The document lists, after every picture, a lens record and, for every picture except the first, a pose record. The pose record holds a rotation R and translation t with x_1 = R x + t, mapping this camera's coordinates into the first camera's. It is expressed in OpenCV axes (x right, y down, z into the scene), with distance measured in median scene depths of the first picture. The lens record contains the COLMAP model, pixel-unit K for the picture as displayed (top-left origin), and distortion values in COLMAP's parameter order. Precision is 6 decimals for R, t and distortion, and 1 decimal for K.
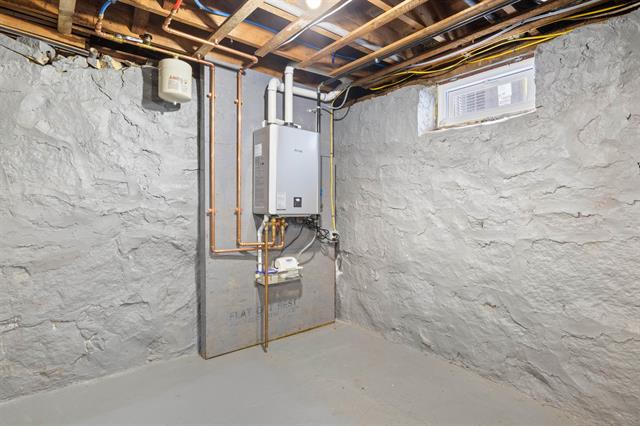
lens RADIAL K [[319.1, 0, 320.3], [0, 319.1, 210.5], [0, 0, 1]] dist [-0.014472, -0.001624]
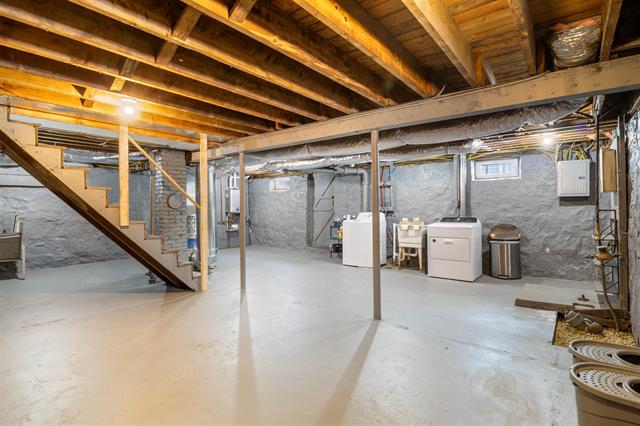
lens RADIAL K [[319.1, 0, 318.0], [0, 319.1, 210.7], [0, 0, 1]] dist [-0.014472, -0.001624]
pose [[0.980079, -0.009055, 0.198402, 0.107614], [0.010820, 0.999911, -0.007815, 0.030411], [-0.198314, 0.009806, 0.980089, -2.787622]]
